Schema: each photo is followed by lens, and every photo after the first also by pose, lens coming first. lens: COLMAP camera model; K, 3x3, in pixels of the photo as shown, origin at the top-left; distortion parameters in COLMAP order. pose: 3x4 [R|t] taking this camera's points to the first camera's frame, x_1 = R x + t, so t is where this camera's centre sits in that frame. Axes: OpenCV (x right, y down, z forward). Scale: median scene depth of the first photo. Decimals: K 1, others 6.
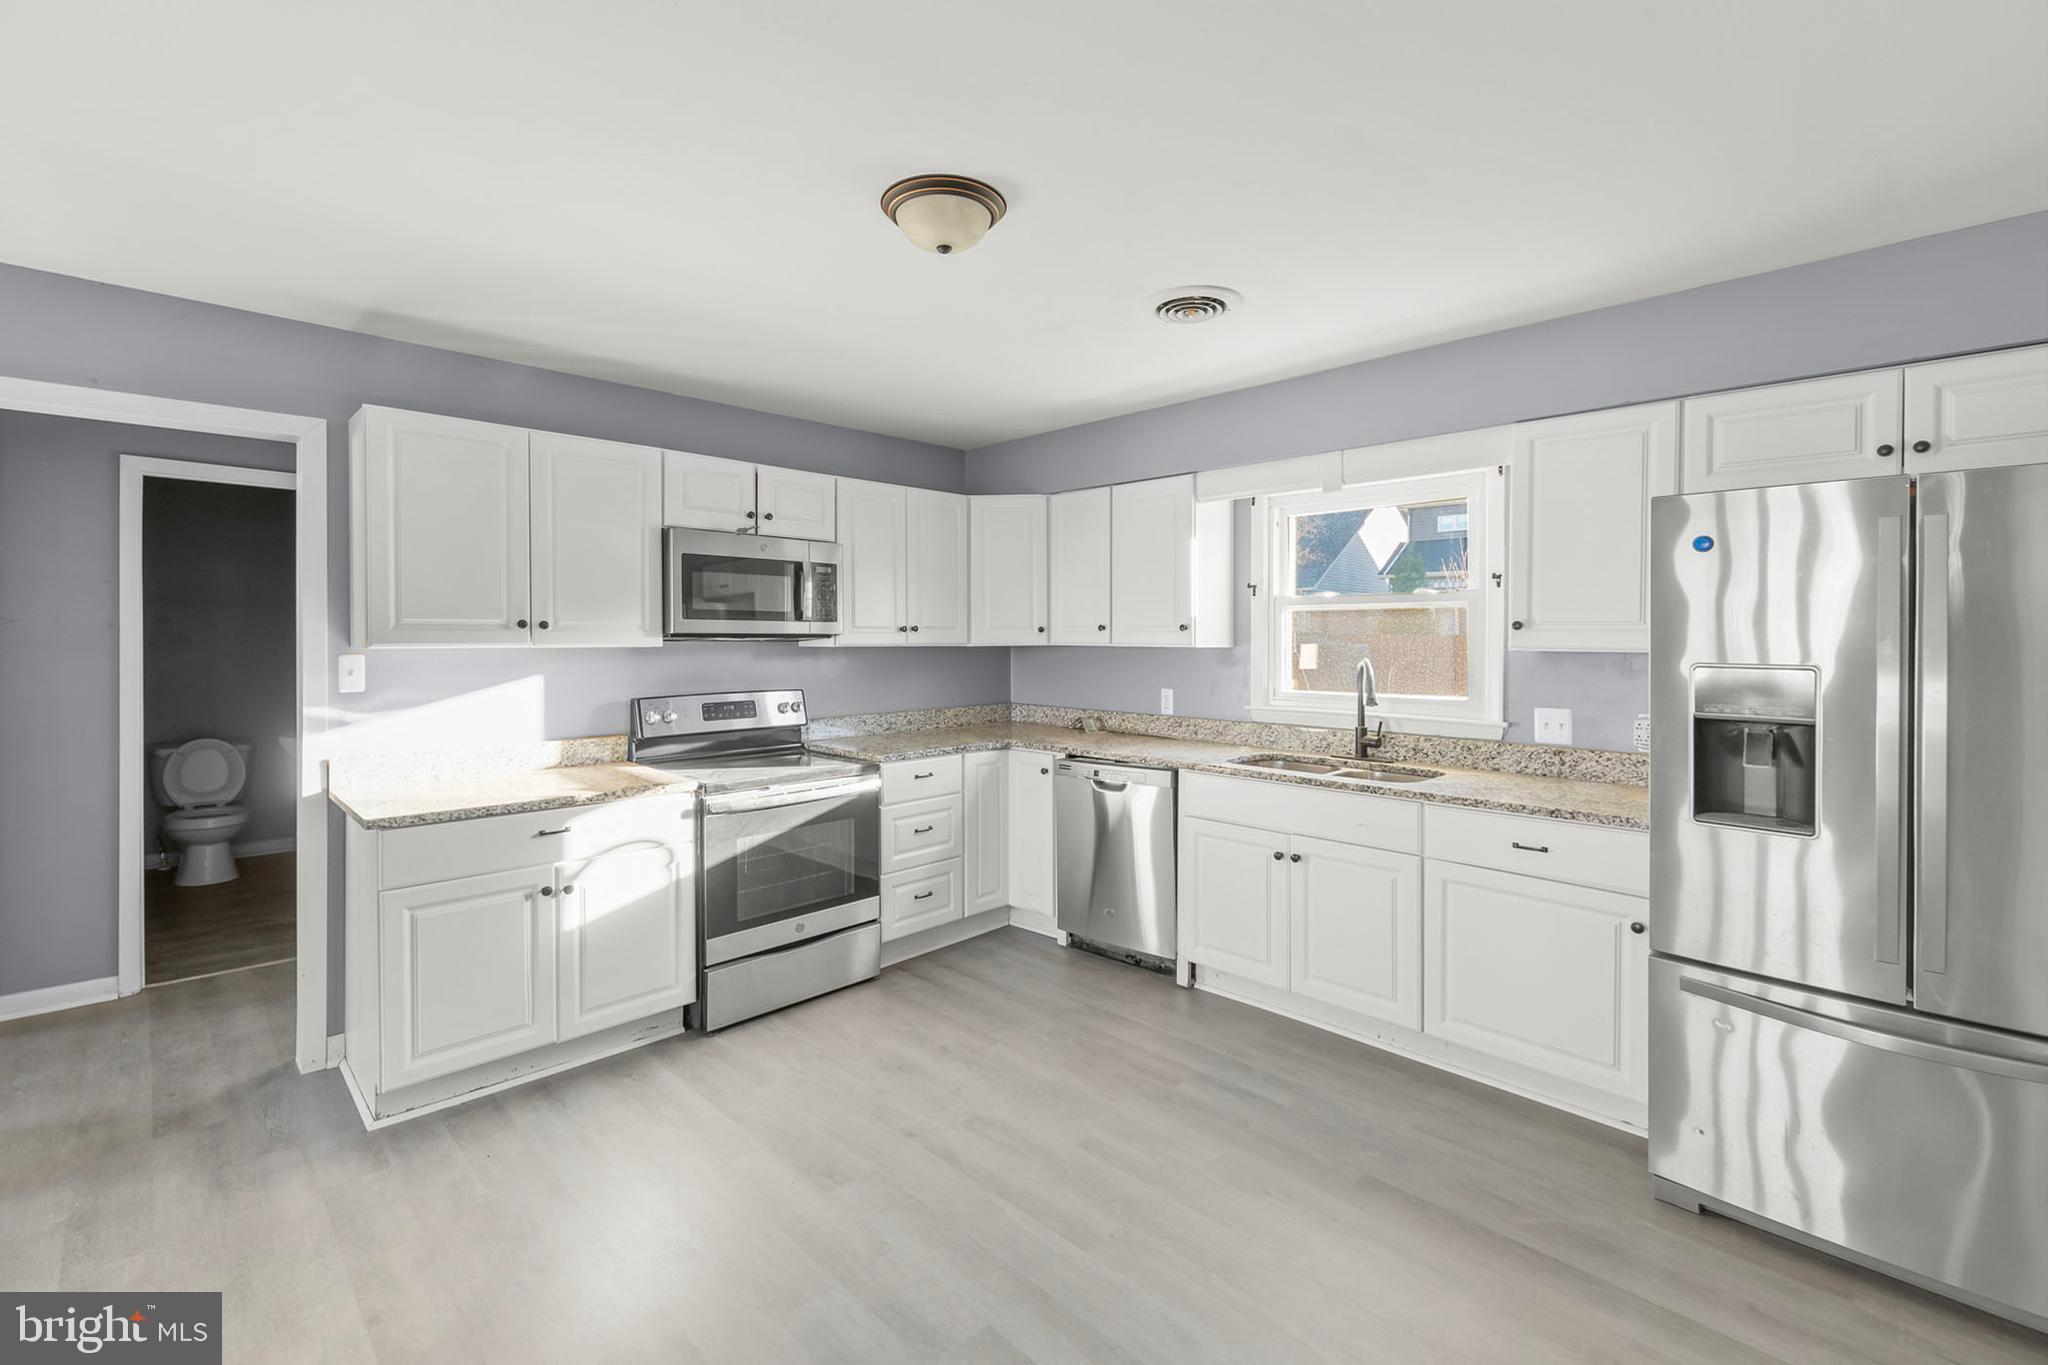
lens RADIAL K [[870.3, 0, 1033.0], [0, 870.3, 649.8], [0, 0, 1]] dist [0.009760, -0.002508]
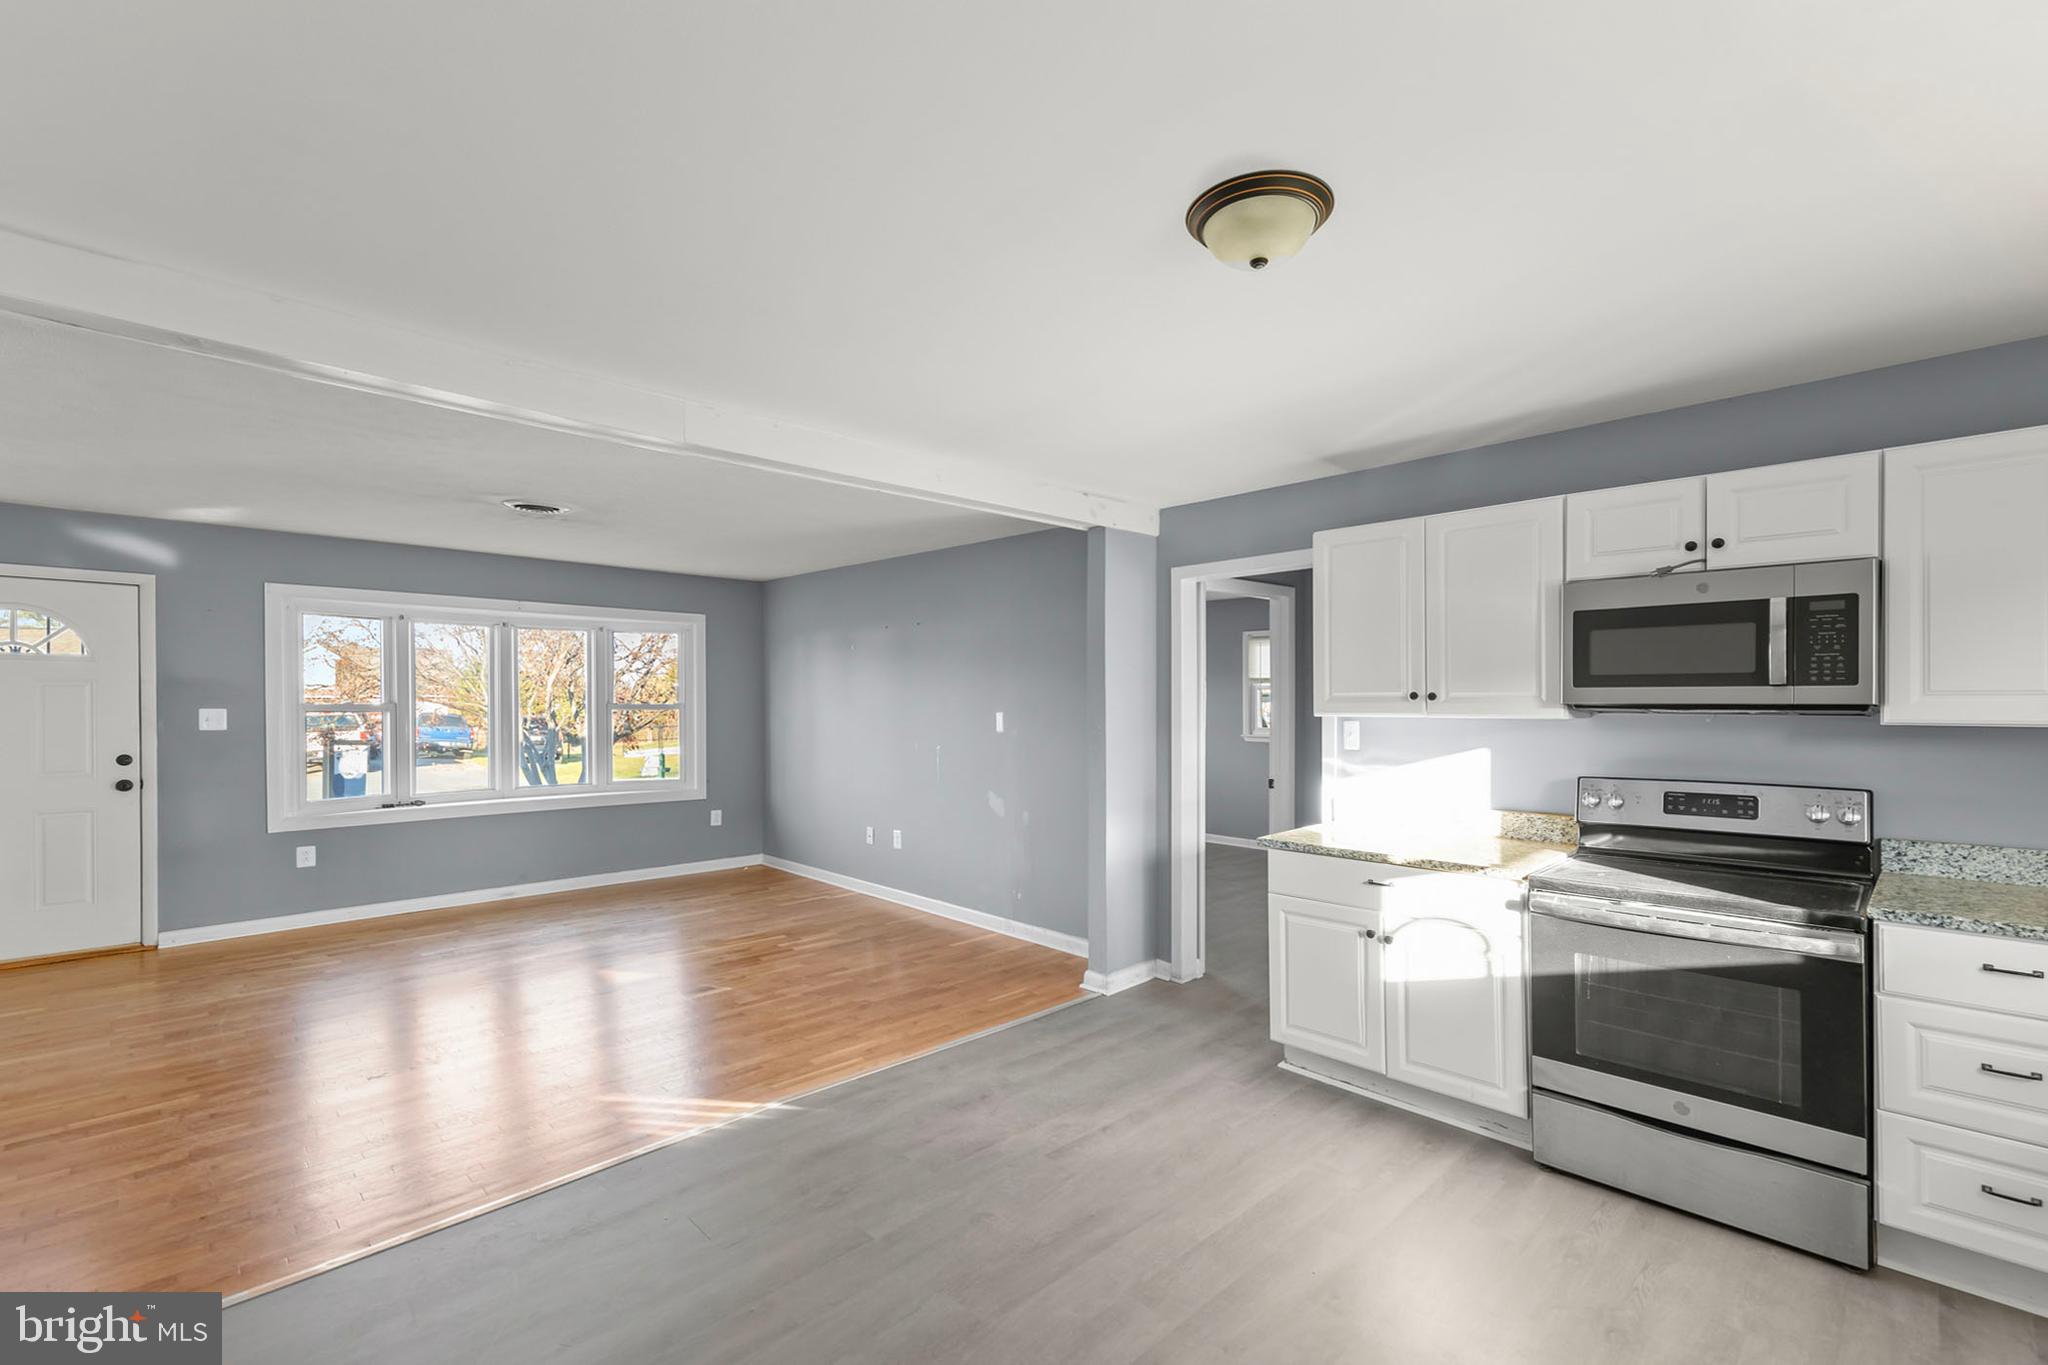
lens RADIAL K [[870.3, 0, 1034.8], [0, 870.3, 715.2], [0, 0, 1]] dist [0.009760, -0.002508]
pose [[0.014159, 0.011871, -0.999829, 0.462437], [-0.016756, 0.999792, 0.011633, -0.008958], [0.999759, 0.016588, 0.014355, 0.452734]]
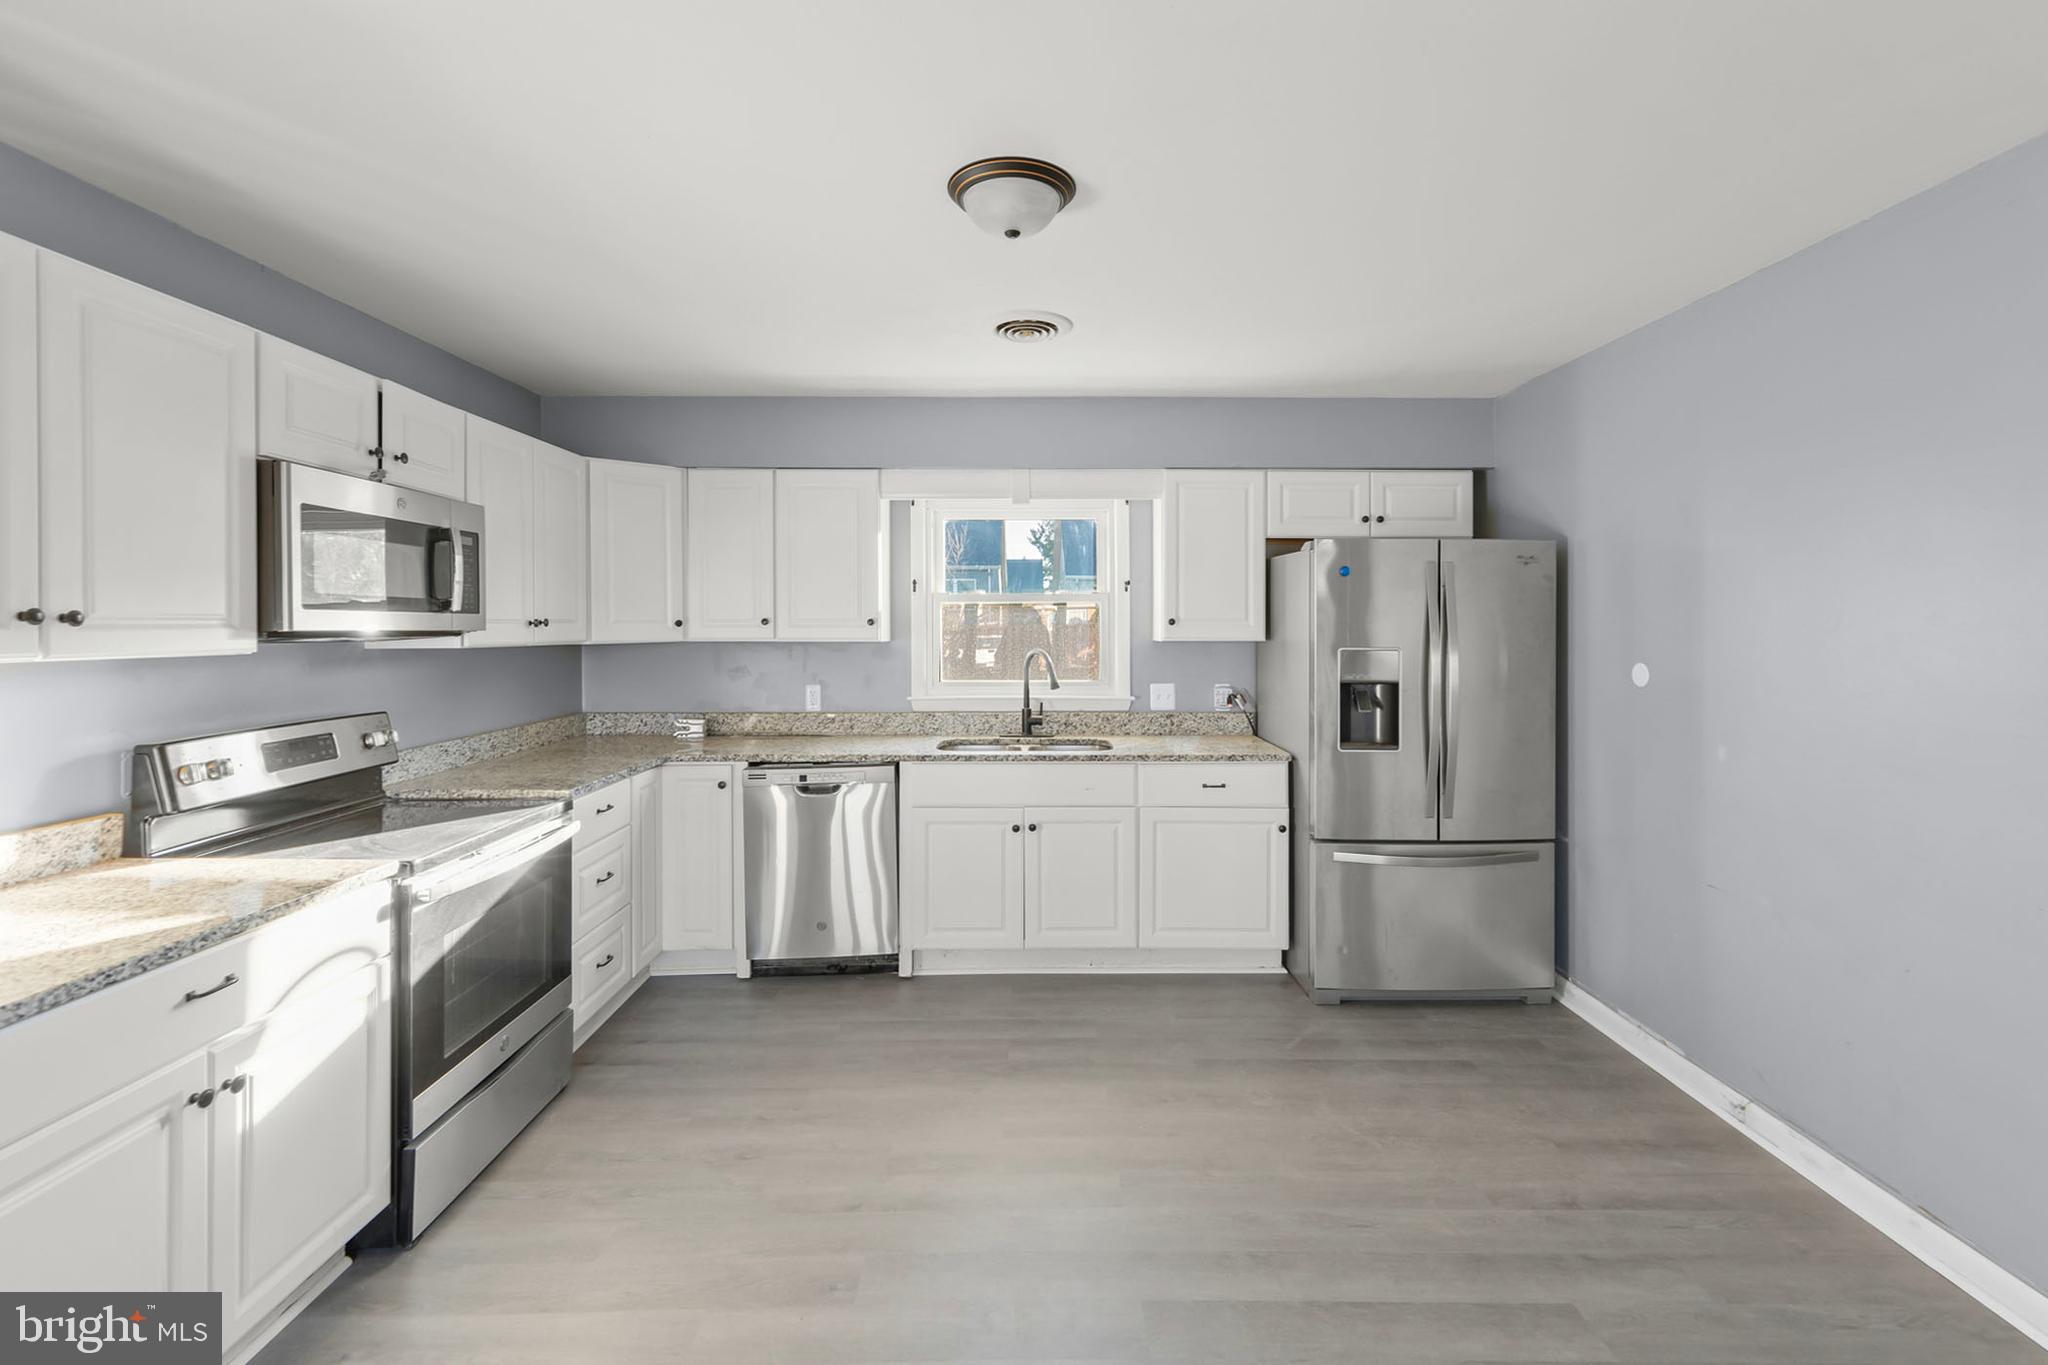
lens RADIAL K [[870.3, 0, 1014.0], [0, 870.3, 627.0], [0, 0, 1]] dist [0.009760, -0.002508]
pose [[0.708594, -0.002291, 0.705613, -0.473125], [0.012161, 0.999886, -0.008966, -0.010404], [-0.705512, 0.014934, 0.708541, 0.193326]]
